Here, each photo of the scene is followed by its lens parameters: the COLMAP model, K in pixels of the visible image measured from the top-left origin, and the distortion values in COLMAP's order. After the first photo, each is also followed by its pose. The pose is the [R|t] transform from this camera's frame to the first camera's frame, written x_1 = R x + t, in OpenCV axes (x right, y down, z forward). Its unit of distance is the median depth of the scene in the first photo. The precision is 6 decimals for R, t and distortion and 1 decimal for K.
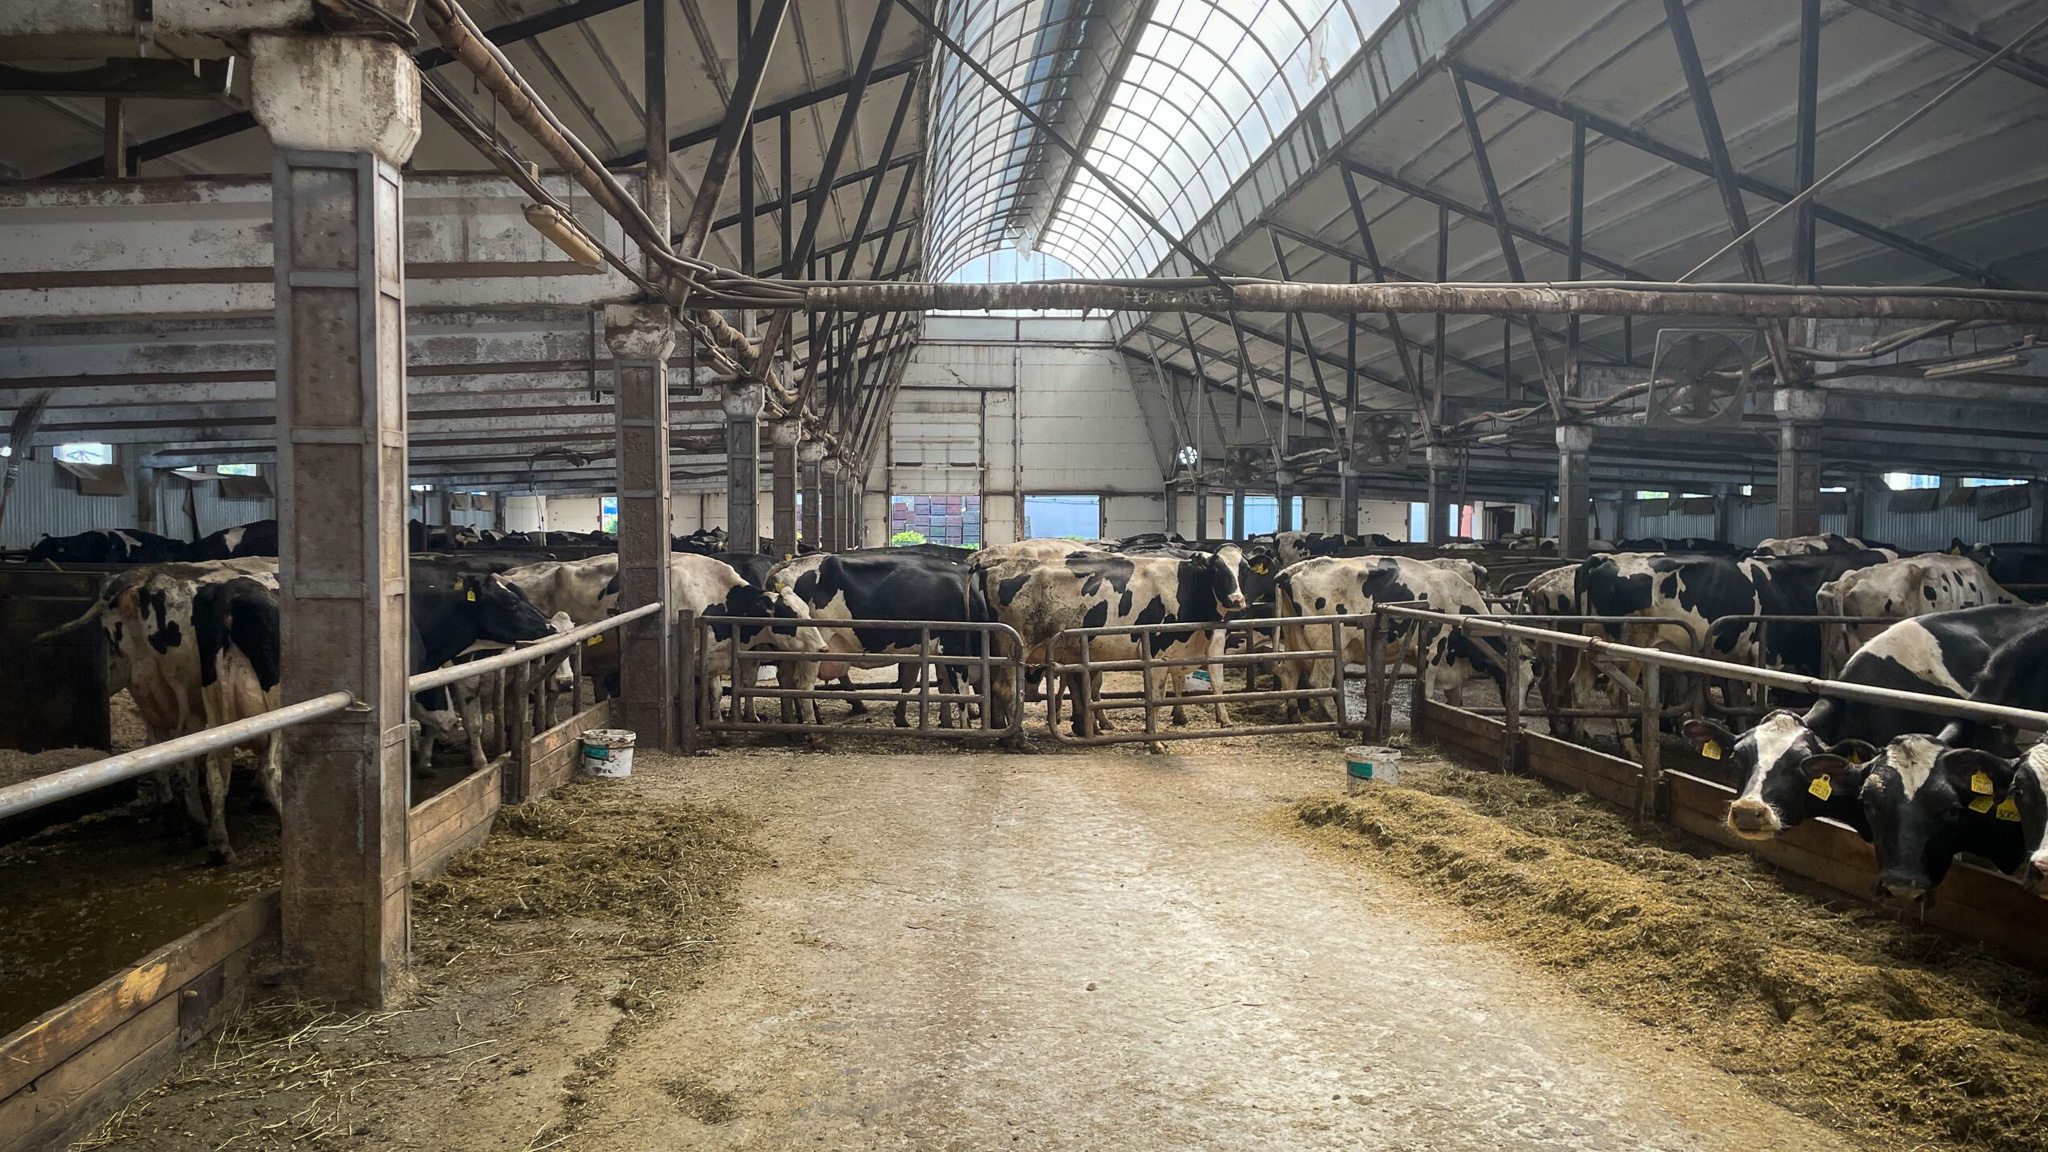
lens RADIAL K [[1624.8, 0, 1019.6], [0, 1624.8, 624.4], [0, 0, 1]] dist [0.094182, -0.139879]
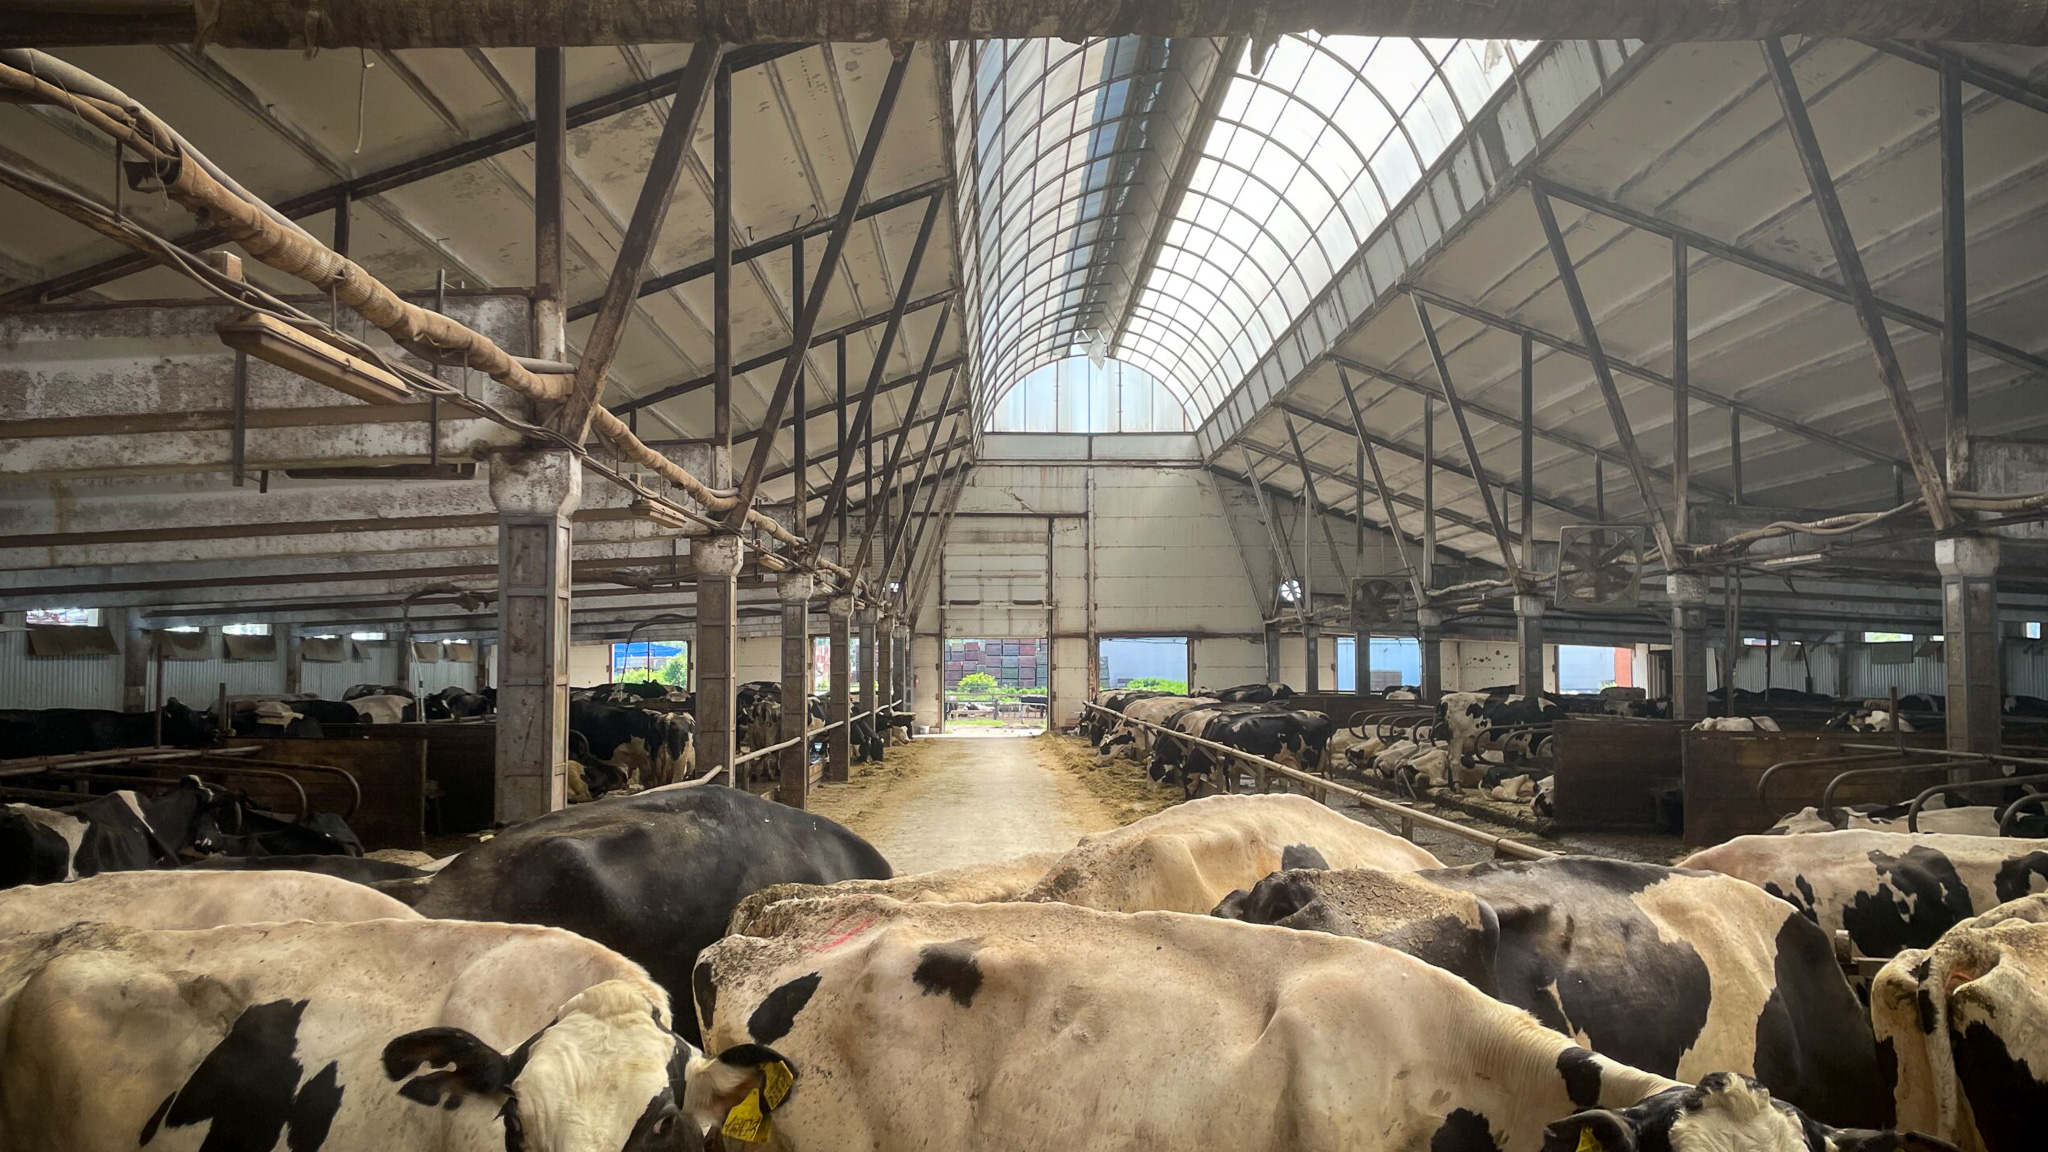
lens RADIAL K [[1663.8, 0, 1049.2], [0, 1663.8, 572.8], [0, 0, 1]] dist [0.111678, -0.149901]
pose [[0.999555, -0.007114, -0.028961, 0.002459], [0.003728, 0.993322, -0.115317, -0.014855], [0.029588, 0.115158, 0.992906, 0.150206]]
